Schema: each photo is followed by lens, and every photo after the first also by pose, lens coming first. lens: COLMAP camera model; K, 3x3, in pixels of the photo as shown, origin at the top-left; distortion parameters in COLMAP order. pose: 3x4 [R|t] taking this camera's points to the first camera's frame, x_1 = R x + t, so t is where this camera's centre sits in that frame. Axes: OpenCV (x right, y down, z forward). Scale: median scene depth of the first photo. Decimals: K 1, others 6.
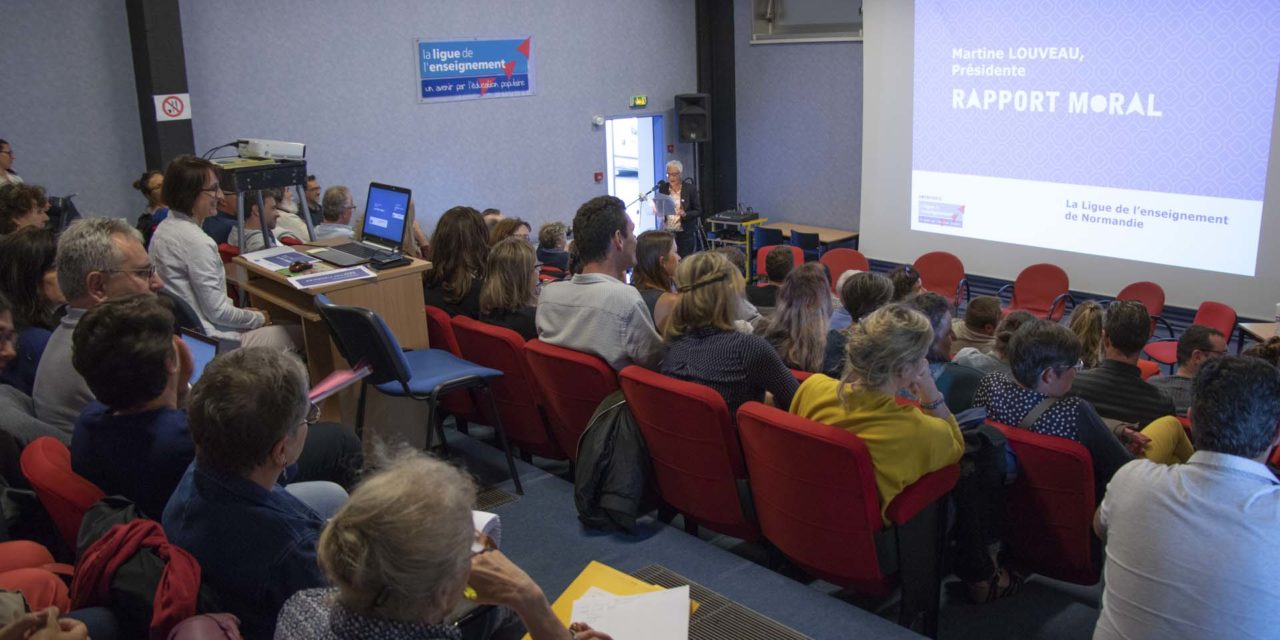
lens RADIAL K [[1044.4, 0, 624.0], [0, 1044.4, 321.3], [0, 0, 1]] dist [-0.181889, 0.141407]
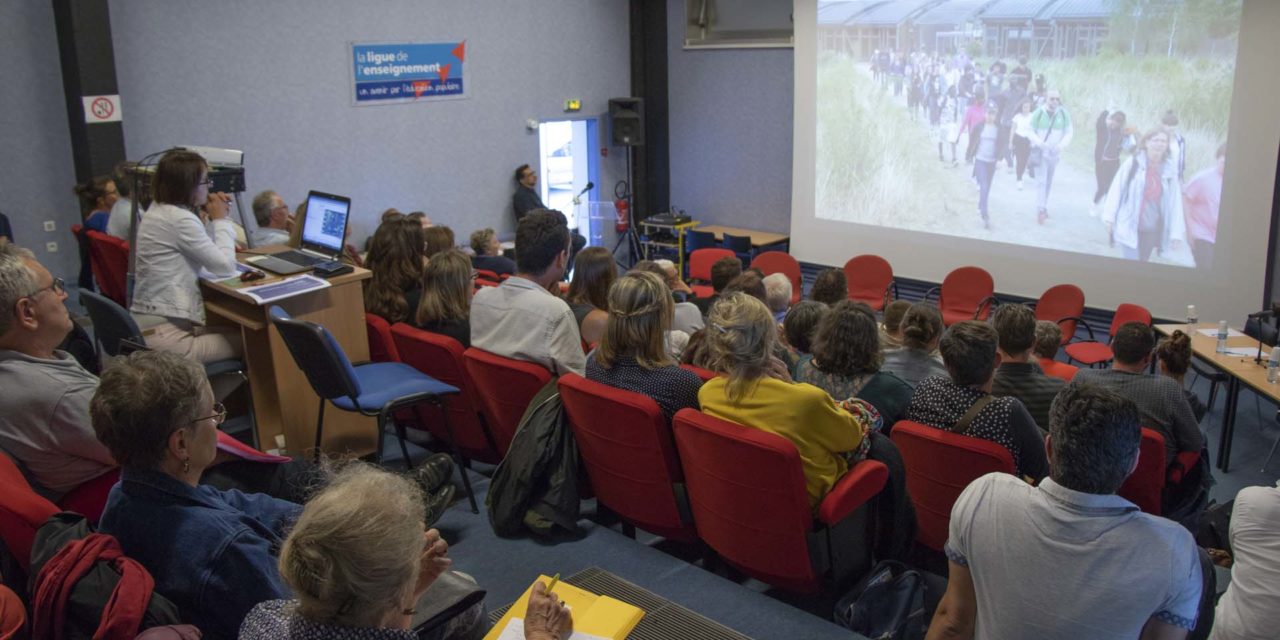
lens RADIAL K [[1044.4, 0, 630.7], [0, 1044.4, 311.3], [0, 0, 1]] dist [-0.181889, 0.141407]
pose [[0.997484, -0.002933, 0.070825, -0.001803], [0.003612, 0.999949, -0.009463, -0.002652], [-0.070794, 0.009695, 0.997444, -0.007911]]
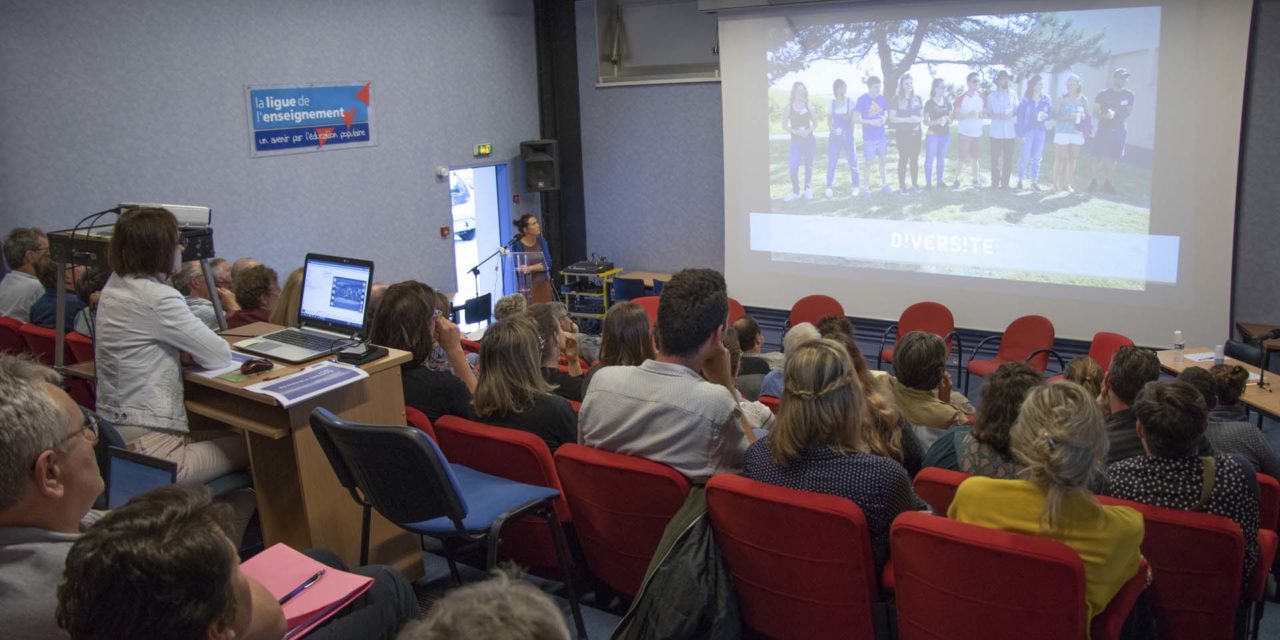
lens RADIAL K [[1044.4, 0, 628.8], [0, 1044.4, 332.0], [0, 0, 1]] dist [-0.181889, 0.141407]
pose [[0.977282, -0.052552, 0.205323, -0.068676], [0.059609, 0.997820, -0.028334, -0.014886], [-0.203387, 0.039929, 0.978284, 0.070840]]
